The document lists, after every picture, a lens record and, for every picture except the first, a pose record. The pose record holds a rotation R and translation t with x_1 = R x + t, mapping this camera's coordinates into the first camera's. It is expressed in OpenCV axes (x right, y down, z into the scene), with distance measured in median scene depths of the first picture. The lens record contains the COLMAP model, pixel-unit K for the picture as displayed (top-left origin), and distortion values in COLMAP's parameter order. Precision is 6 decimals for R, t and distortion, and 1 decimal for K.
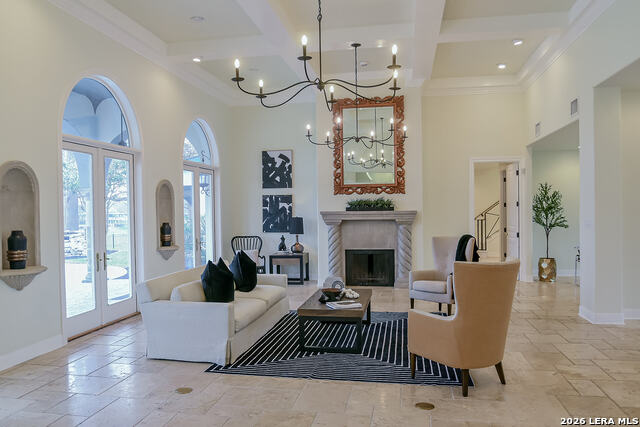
lens RADIAL K [[471.0, 0, 317.6], [0, 471.0, 214.8], [0, 0, 1]] dist [-0.062930, 0.003426]
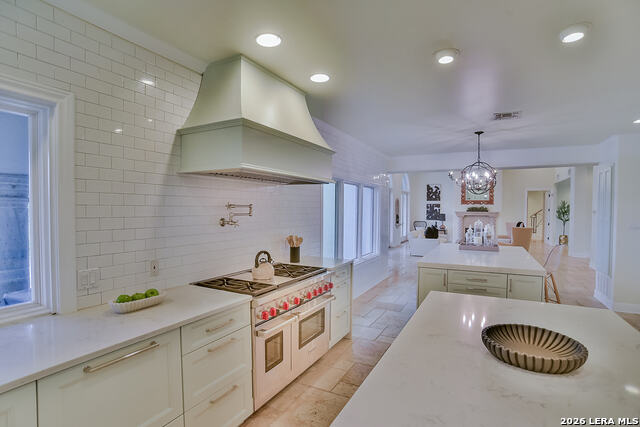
lens RADIAL K [[329.2, 0, 336.2], [0, 329.2, 217.6], [0, 0, 1]] dist [-0.018127, 0.001447]
pose [[0.971225, 0.026429, -0.236692, -0.178027], [-0.022532, 0.999563, 0.019155, 0.005865], [0.237095, -0.013271, 0.971396, -0.733666]]
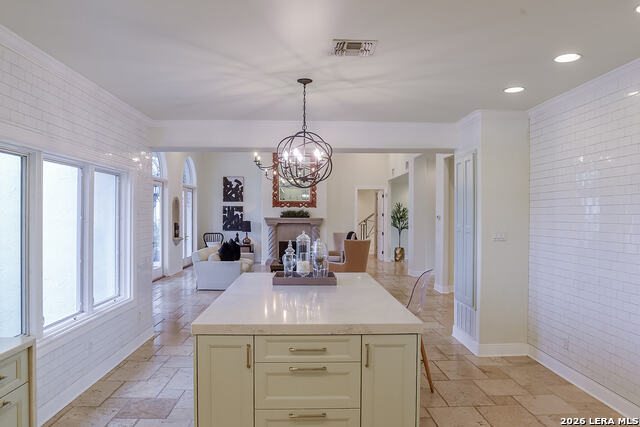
lens RADIAL K [[471.0, 0, 318.8], [0, 471.0, 214.4], [0, 0, 1]] dist [-0.062930, 0.003426]
pose [[0.974887, 0.017903, 0.221977, -0.163915], [-0.014899, 0.999774, -0.015196, 0.003703], [-0.222199, 0.011507, 0.974933, -0.582399]]
